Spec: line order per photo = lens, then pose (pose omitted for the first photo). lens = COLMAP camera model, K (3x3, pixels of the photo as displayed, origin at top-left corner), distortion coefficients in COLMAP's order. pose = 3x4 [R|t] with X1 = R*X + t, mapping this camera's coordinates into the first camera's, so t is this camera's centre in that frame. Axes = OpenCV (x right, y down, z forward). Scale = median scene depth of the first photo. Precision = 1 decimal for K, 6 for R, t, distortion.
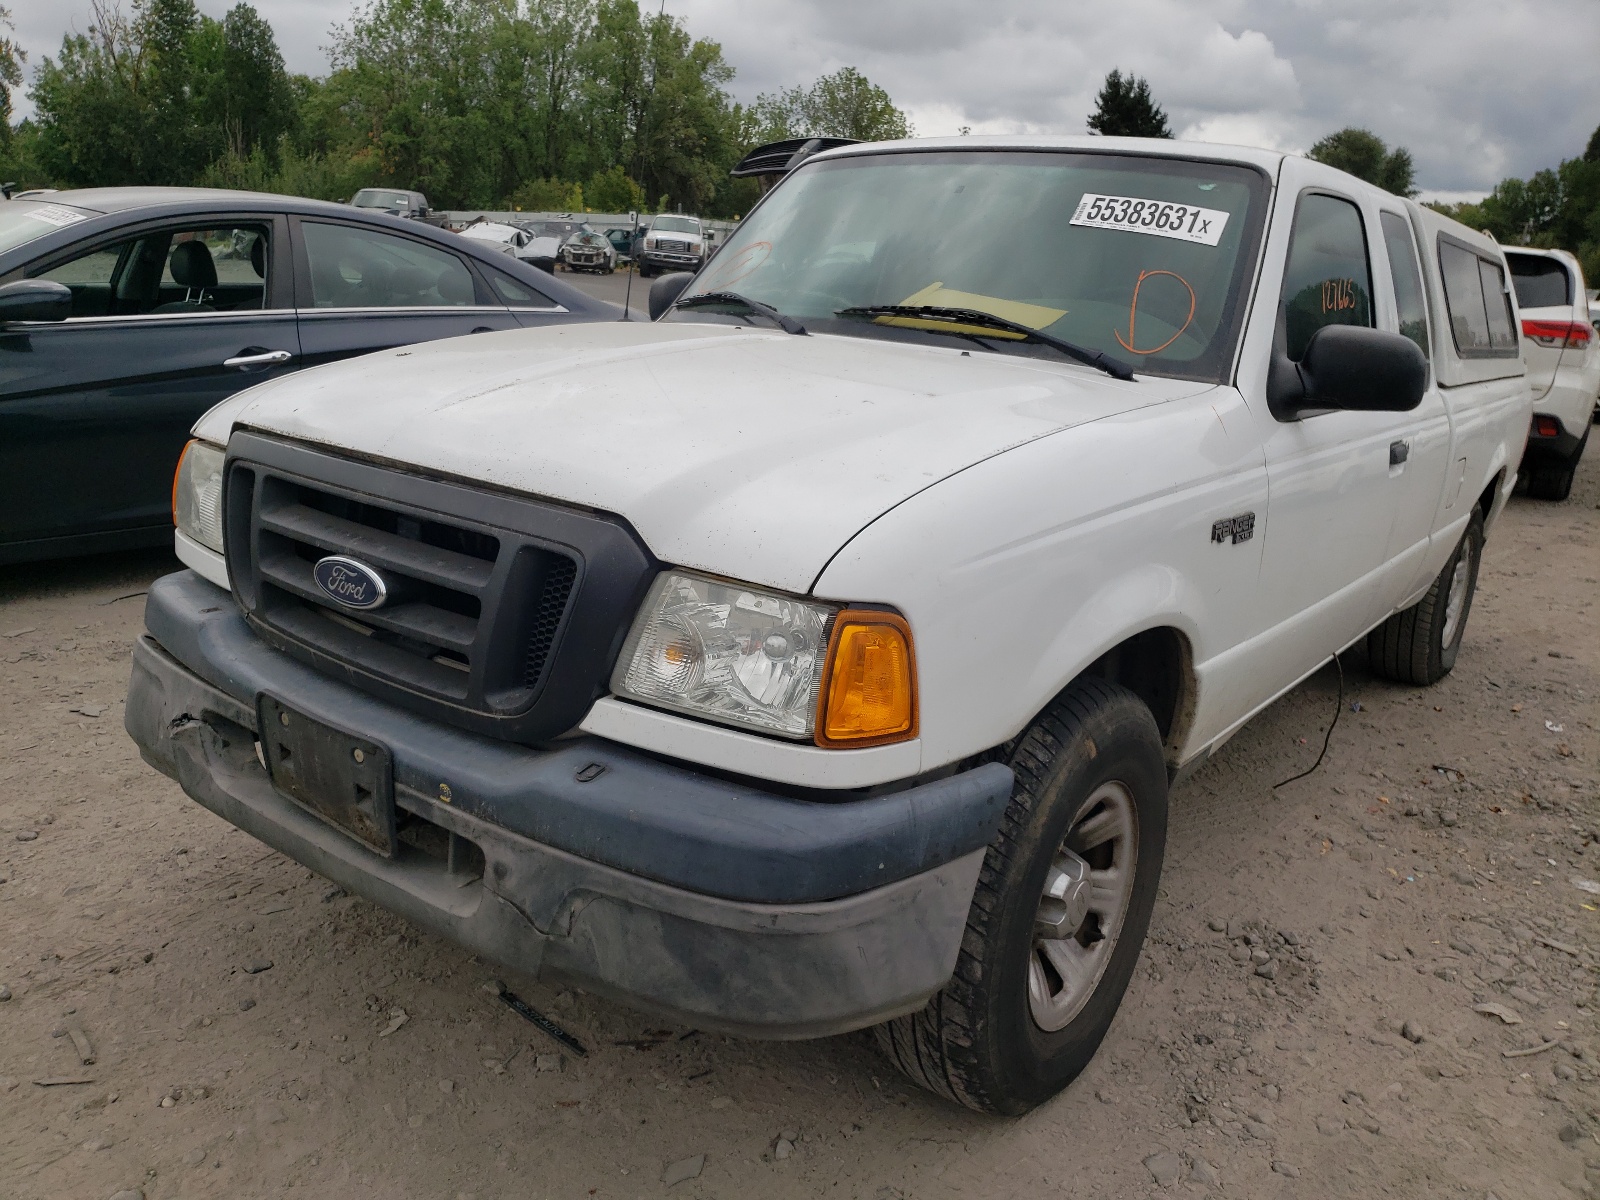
lens RADIAL K [[1222.8, 0, 798.9], [0, 1222.8, 600.5], [0, 0, 1]] dist [0.045736, -0.031418]
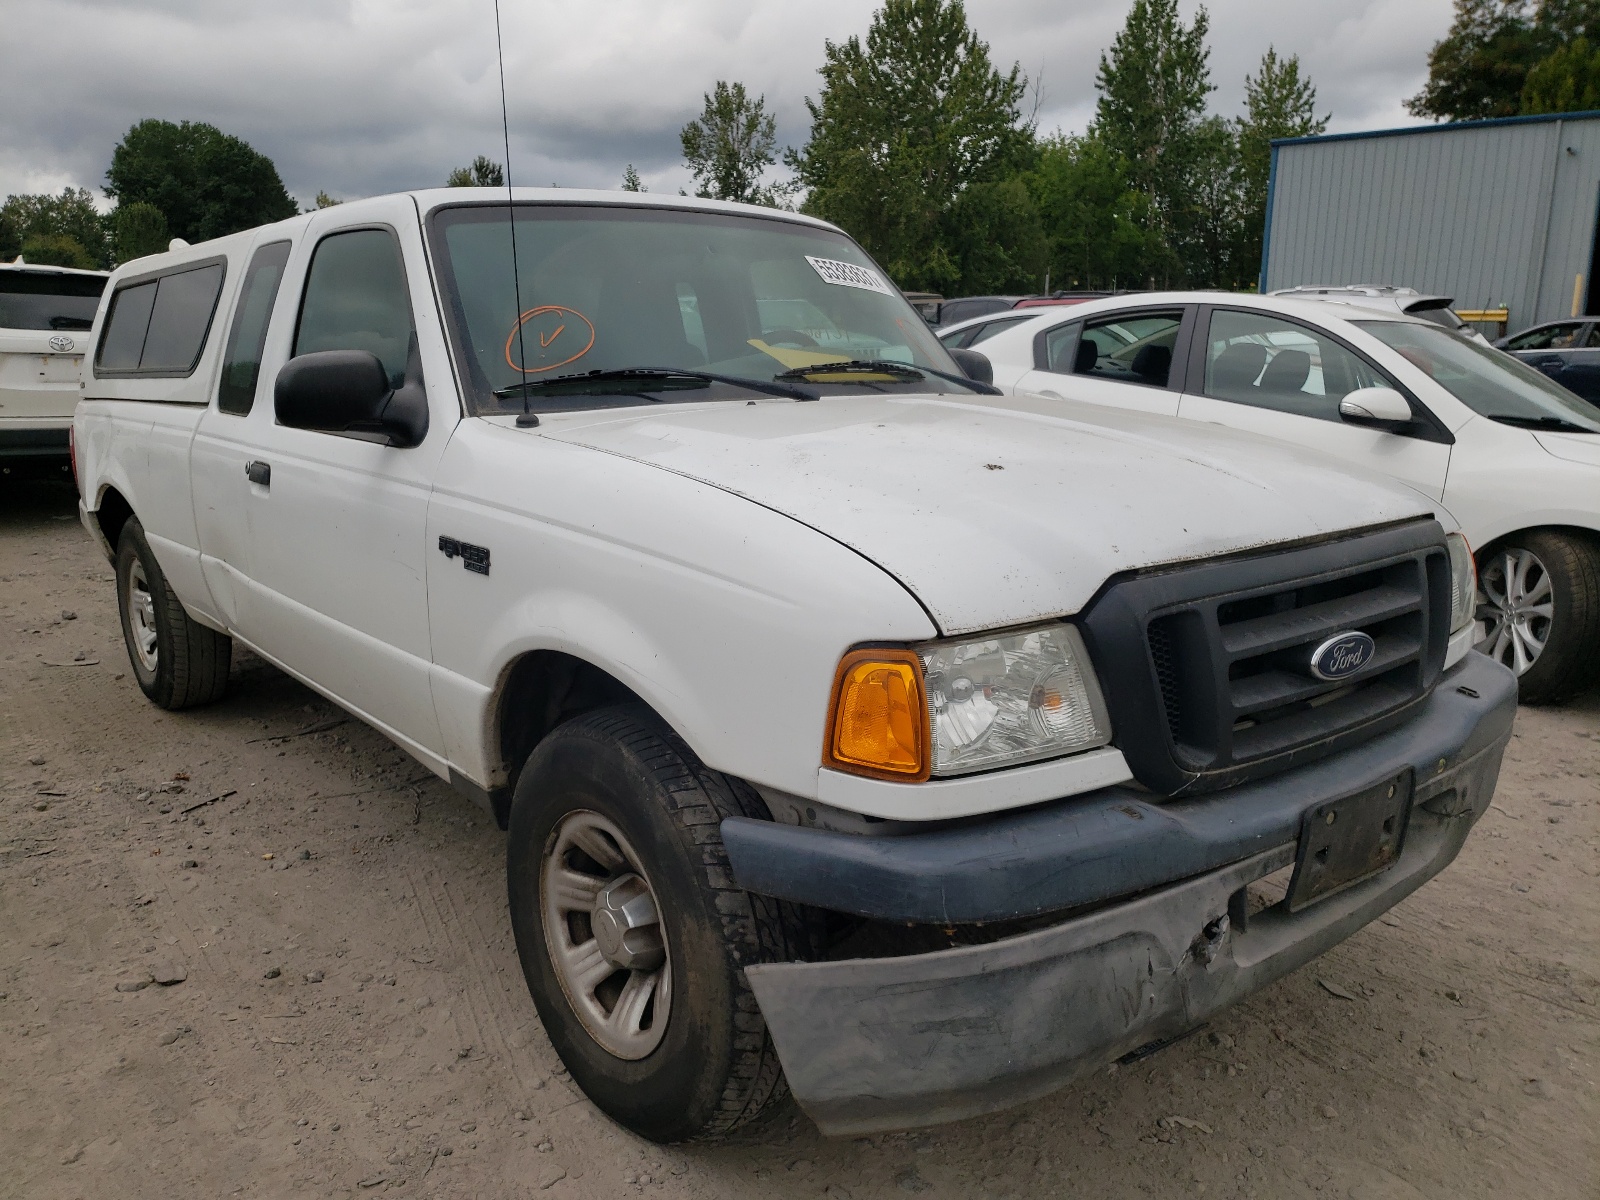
lens RADIAL K [[1222.8, 0, 798.9], [0, 1222.8, 599.7], [0, 0, 1]] dist [0.045736, -0.031418]
pose [[0.243190, -0.272414, 0.930940, -1.280506], [0.271214, 0.940569, 0.204382, -0.355707], [-0.931290, 0.202780, 0.302619, 0.972682]]
